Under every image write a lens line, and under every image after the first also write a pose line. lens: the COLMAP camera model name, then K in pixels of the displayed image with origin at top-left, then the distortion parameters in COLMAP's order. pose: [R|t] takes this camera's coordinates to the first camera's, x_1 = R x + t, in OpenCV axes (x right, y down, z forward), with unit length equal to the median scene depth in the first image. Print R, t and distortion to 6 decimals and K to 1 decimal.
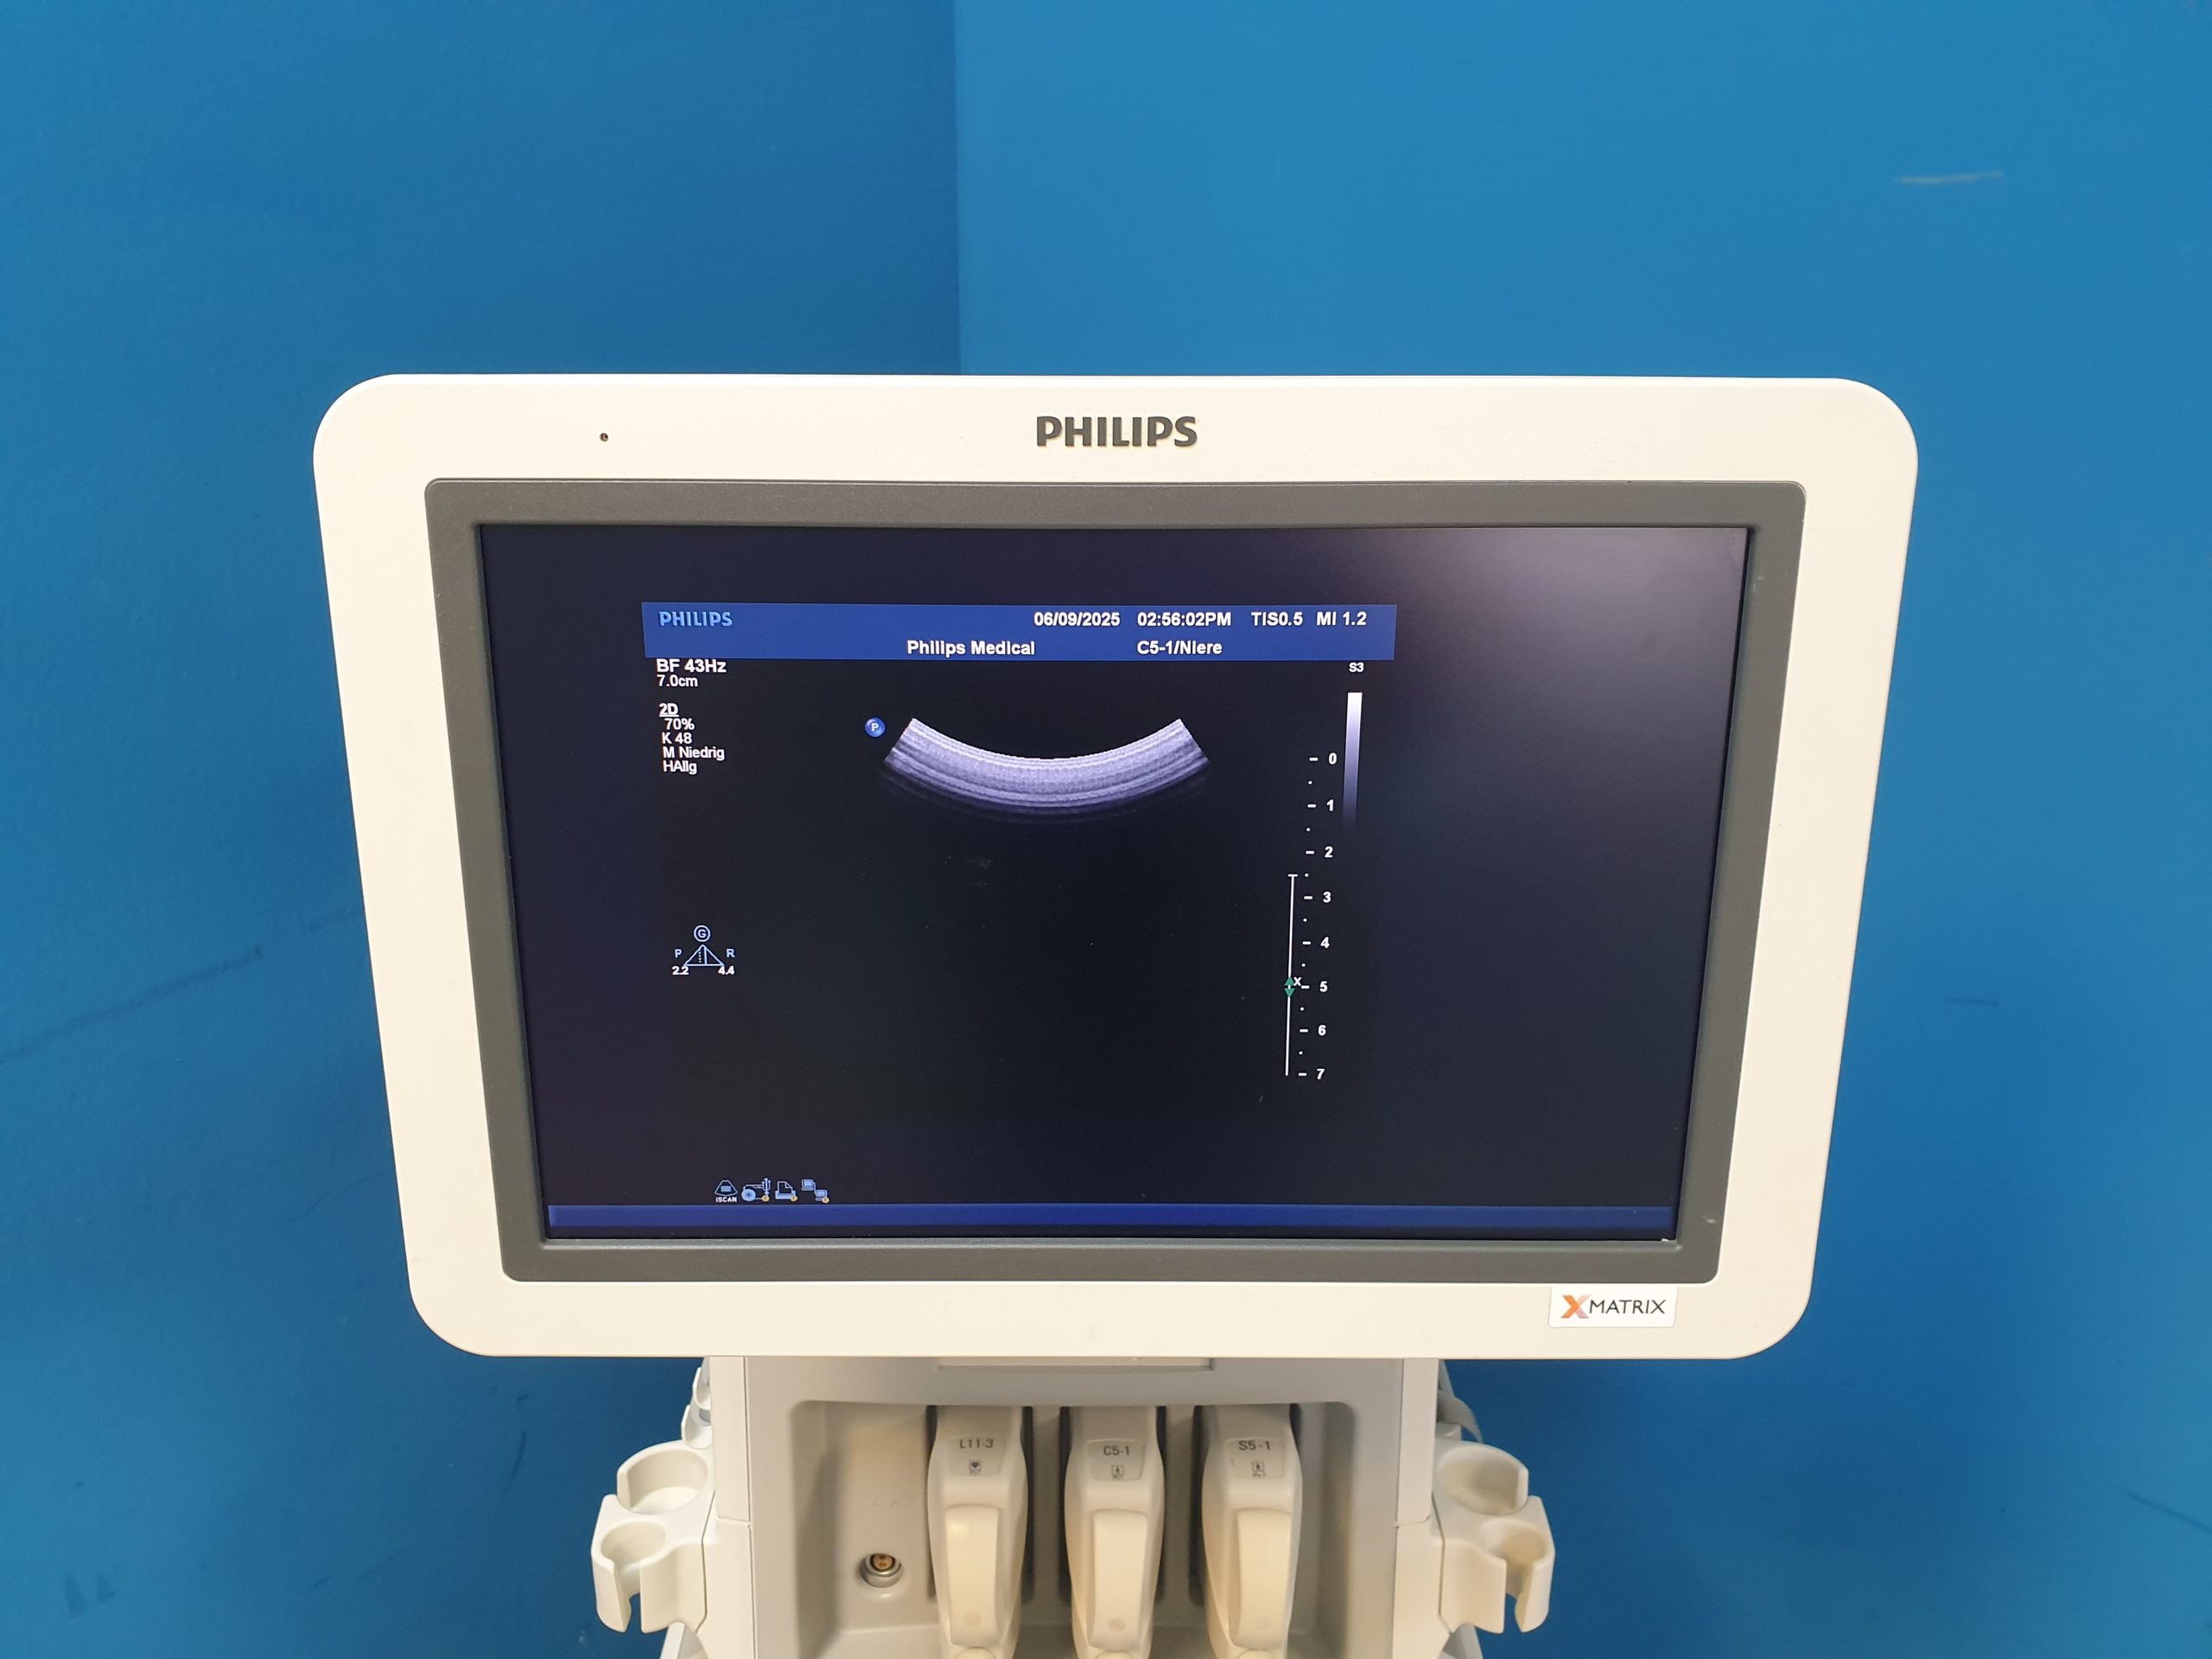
lens RADIAL K [[1805.0, 0, 1100.5], [0, 1805.0, 855.7], [0, 0, 1]] dist [0.092654, -0.179875]
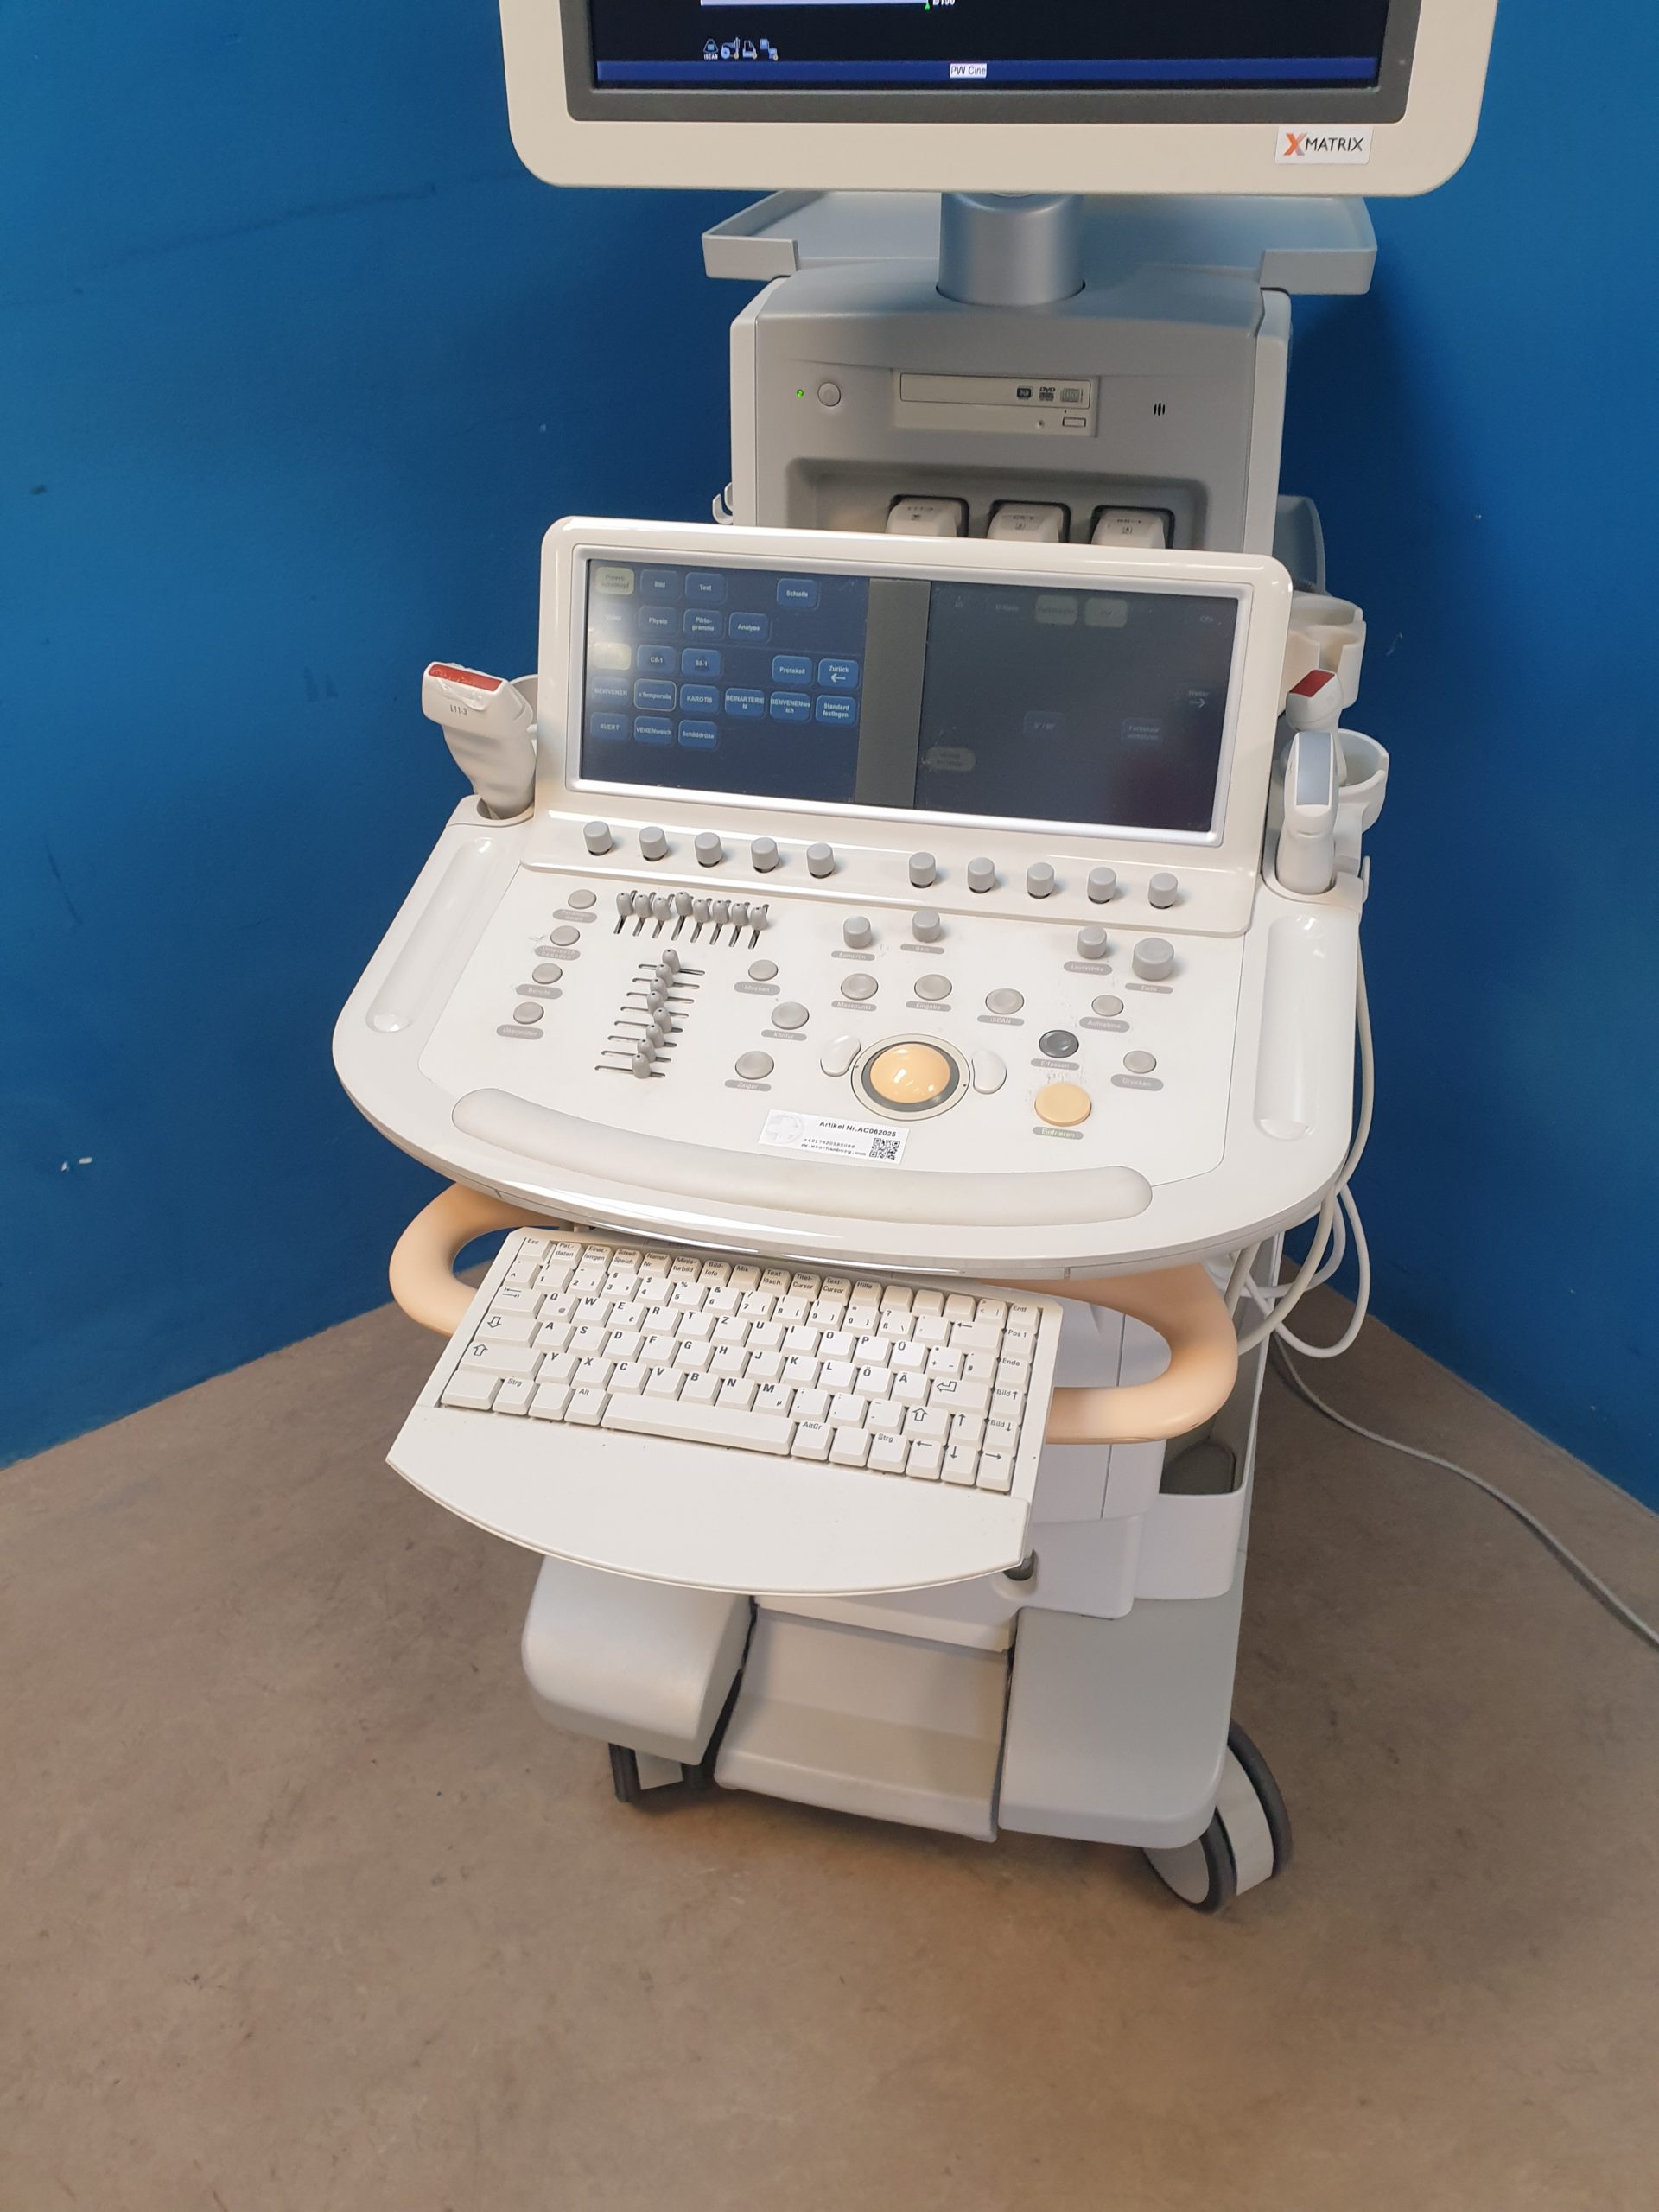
lens RADIAL K [[1791.1, 0, 840.6], [0, 1791.1, 1083.2], [0, 0, 1]] dist [0.030430, -0.013294]
pose [[0.969788, 0.116045, -0.214579, 0.308668], [-0.071202, 0.975958, 0.206002, 0.695902], [0.233326, -0.184500, 0.954735, -0.522354]]
